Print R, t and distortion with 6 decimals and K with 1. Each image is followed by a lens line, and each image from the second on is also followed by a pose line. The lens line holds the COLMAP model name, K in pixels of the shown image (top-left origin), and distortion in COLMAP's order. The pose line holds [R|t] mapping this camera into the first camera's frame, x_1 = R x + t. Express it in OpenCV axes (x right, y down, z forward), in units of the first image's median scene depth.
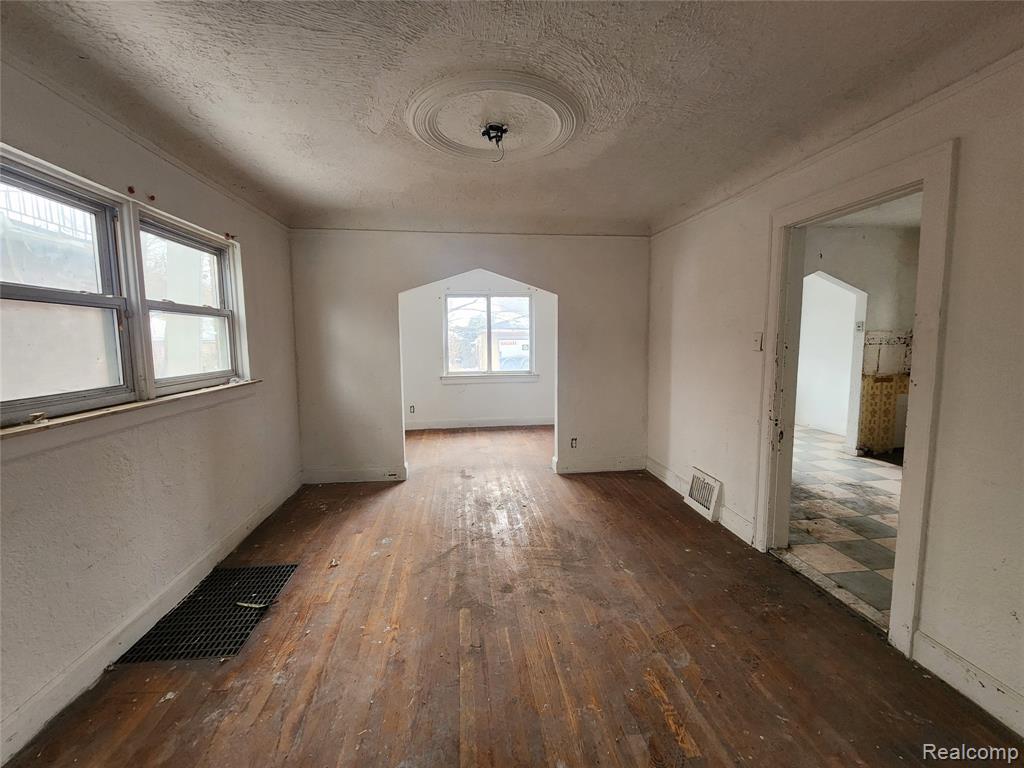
lens RADIAL K [[418.3, 0, 508.0], [0, 418.3, 377.3], [0, 0, 1]] dist [-0.001951, 0.001304]
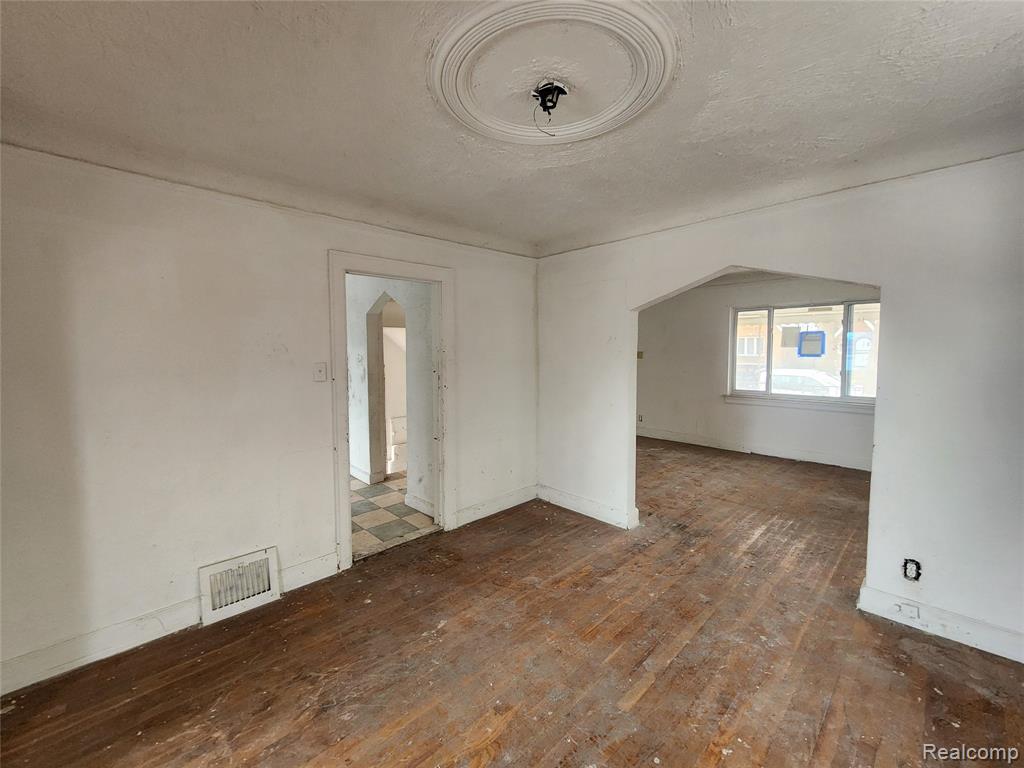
lens RADIAL K [[418.3, 0, 509.7], [0, 418.3, 376.5], [0, 0, 1]] dist [-0.001951, 0.001304]
pose [[-0.605835, -0.040044, 0.794582, -0.412583], [0.089968, 0.988878, 0.118433, -0.135190], [-0.790487, 0.143238, -0.595494, 1.095764]]
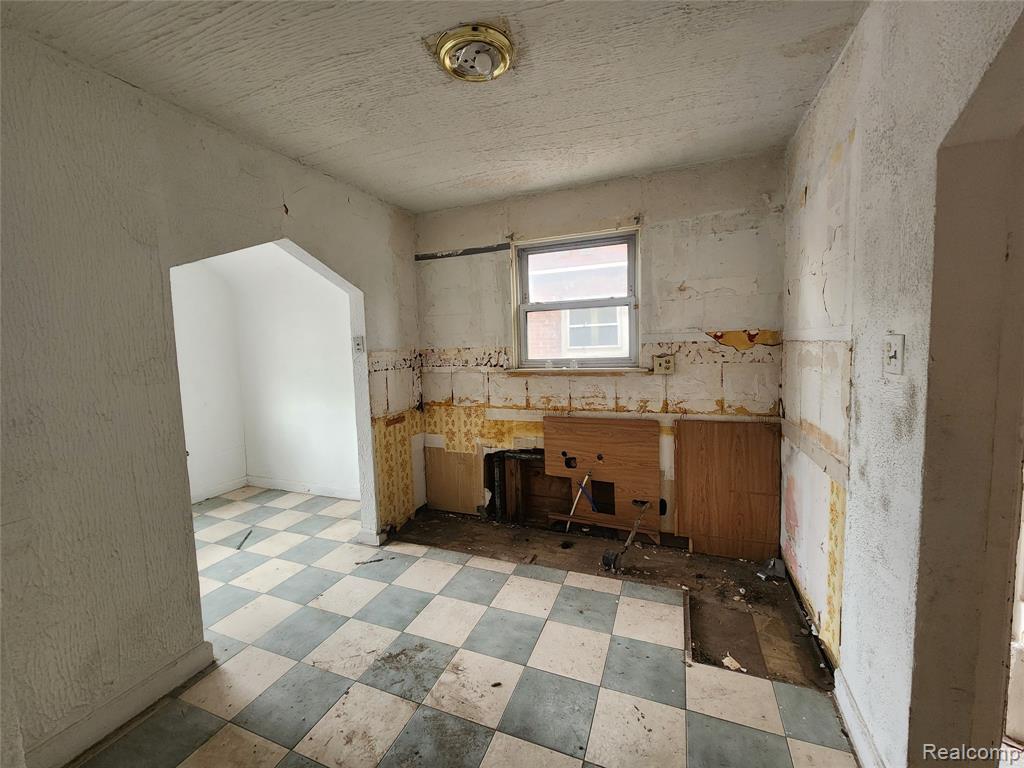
lens RADIAL K [[418.3, 0, 515.2], [0, 418.3, 372.8], [0, 0, 1]] dist [-0.001951, 0.001304]
pose [[0.465756, -0.064637, 0.882549, 0.577746], [0.114232, 0.993376, 0.012469, -0.087954], [-0.877509, 0.095008, 0.470055, 0.740364]]
